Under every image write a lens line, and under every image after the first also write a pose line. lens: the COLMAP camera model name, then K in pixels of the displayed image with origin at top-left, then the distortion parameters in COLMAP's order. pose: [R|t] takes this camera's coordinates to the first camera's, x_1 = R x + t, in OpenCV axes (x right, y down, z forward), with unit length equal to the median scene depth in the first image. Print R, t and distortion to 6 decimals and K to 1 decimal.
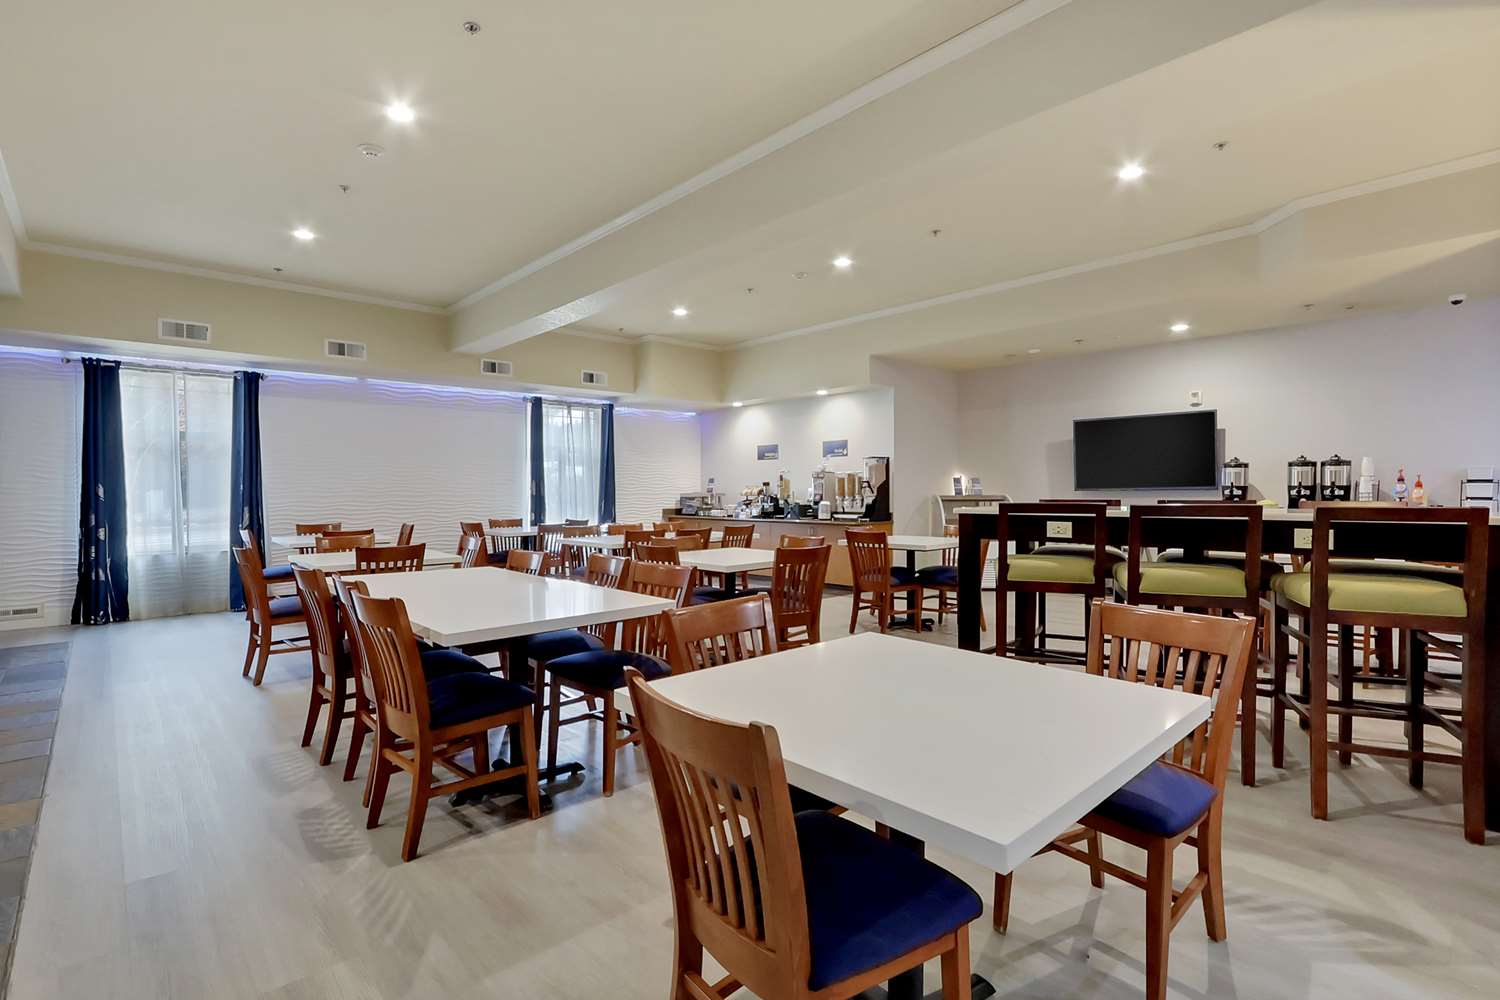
lens RADIAL K [[703.2, 0, 750.0], [0, 703.2, 500.0], [0, 0, 1]] dist [-0.002277, -0.000275]
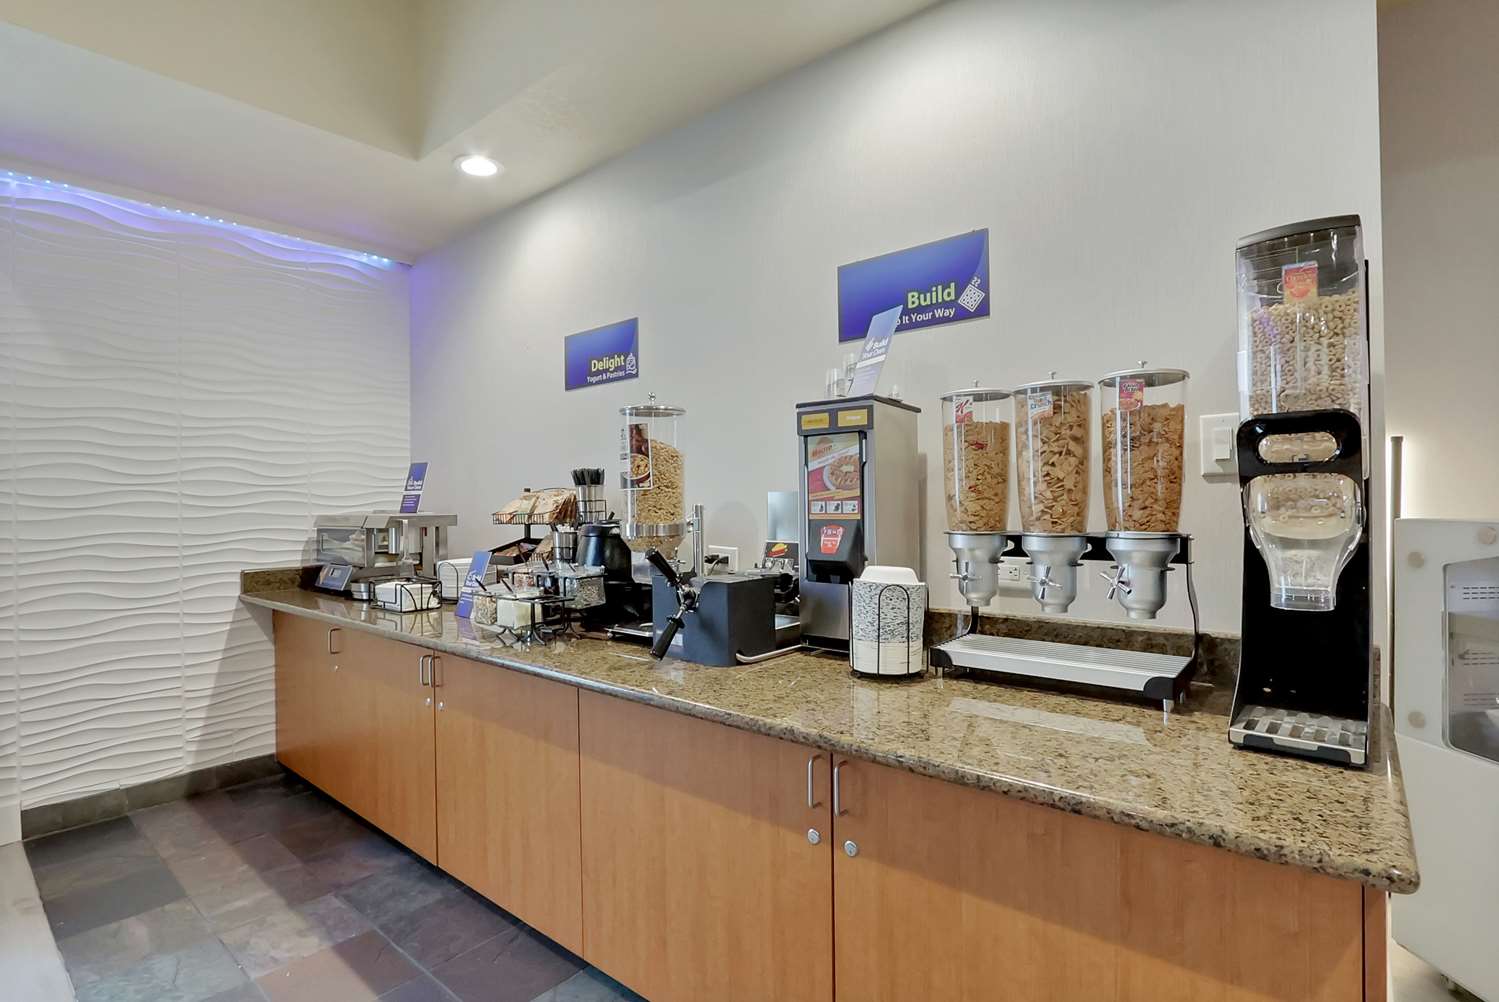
lens RADIAL K [[724.4, 0, 727.1], [0, 724.4, 496.4], [0, 0, 1]] dist [0.000911, 0.000114]
pose [[0.995181, -0.004627, 0.097950, 0.048363], [0.007173, 0.999645, -0.025666, -0.009874], [-0.097797, 0.026245, 0.994860, 0.782463]]
